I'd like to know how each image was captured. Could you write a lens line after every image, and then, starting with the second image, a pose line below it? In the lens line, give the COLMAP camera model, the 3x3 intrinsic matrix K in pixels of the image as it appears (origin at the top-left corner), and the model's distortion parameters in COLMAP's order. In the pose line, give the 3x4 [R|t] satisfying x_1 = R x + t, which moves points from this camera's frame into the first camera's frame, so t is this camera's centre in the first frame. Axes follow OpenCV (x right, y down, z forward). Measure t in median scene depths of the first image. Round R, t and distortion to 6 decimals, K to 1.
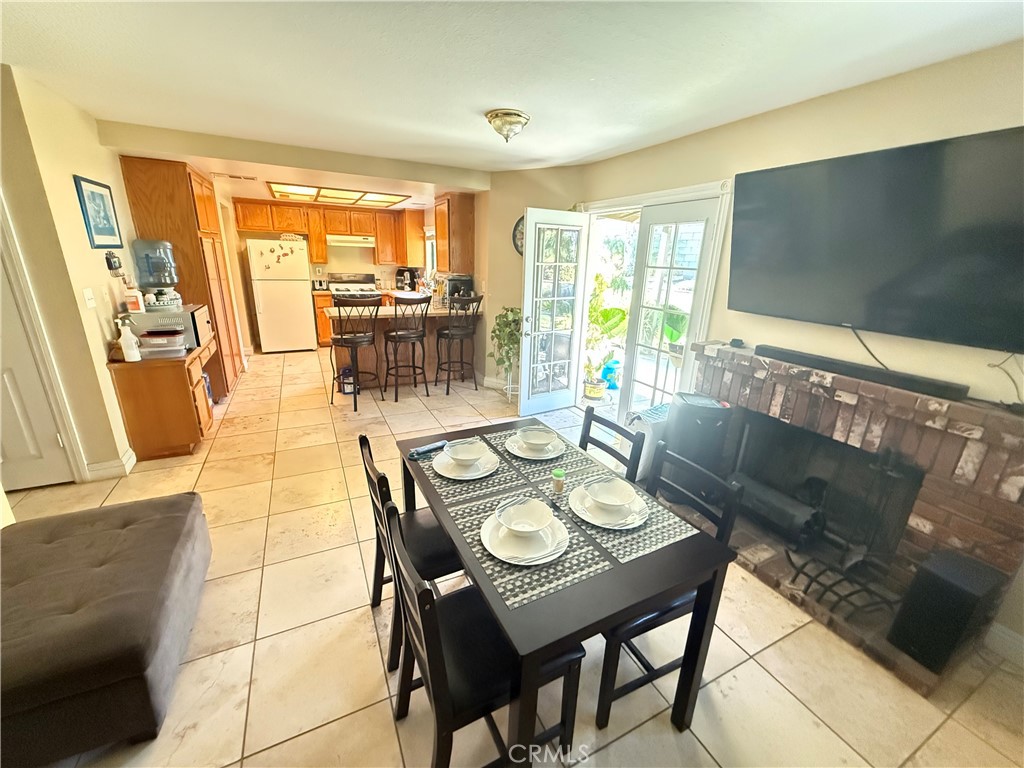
lens RADIAL K [[409.8, 0, 508.8], [0, 409.8, 383.1], [0, 0, 1]] dist [0.001669, 0.000205]
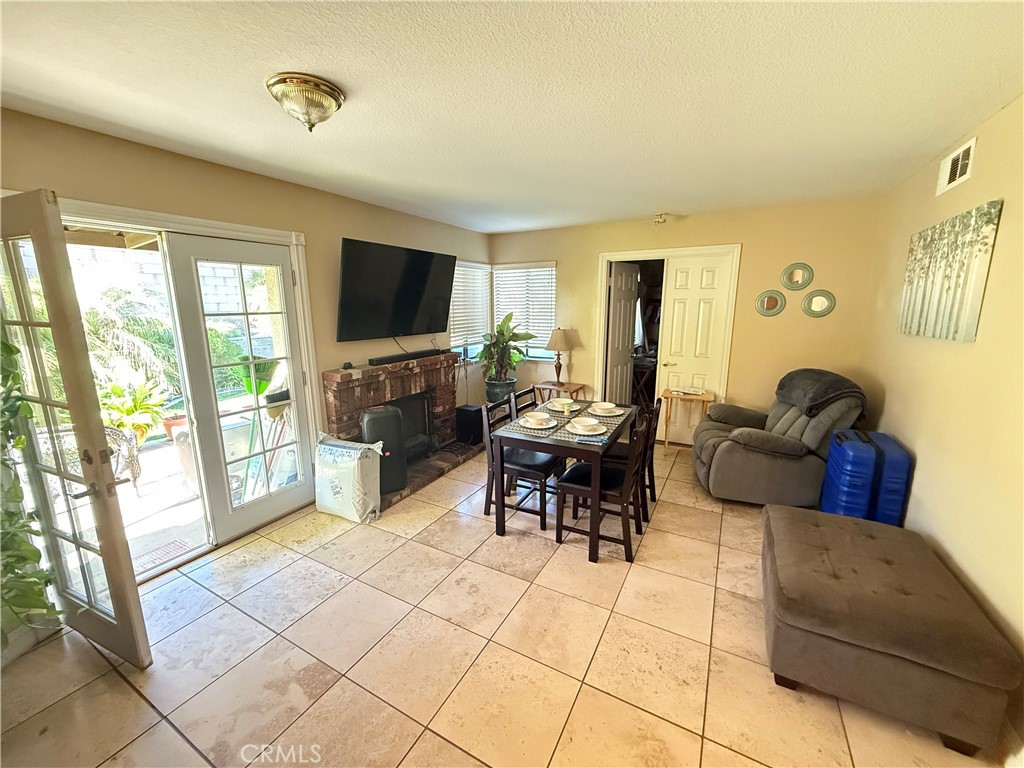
lens RADIAL K [[409.8, 0, 508.8], [0, 409.8, 383.1], [0, 0, 1]] dist [0.001669, 0.000205]
pose [[-0.565953, -0.192699, 0.801601, -0.936425], [0.230271, 0.896657, 0.378128, -0.513607], [-0.791626, 0.398589, -0.463093, 1.504141]]
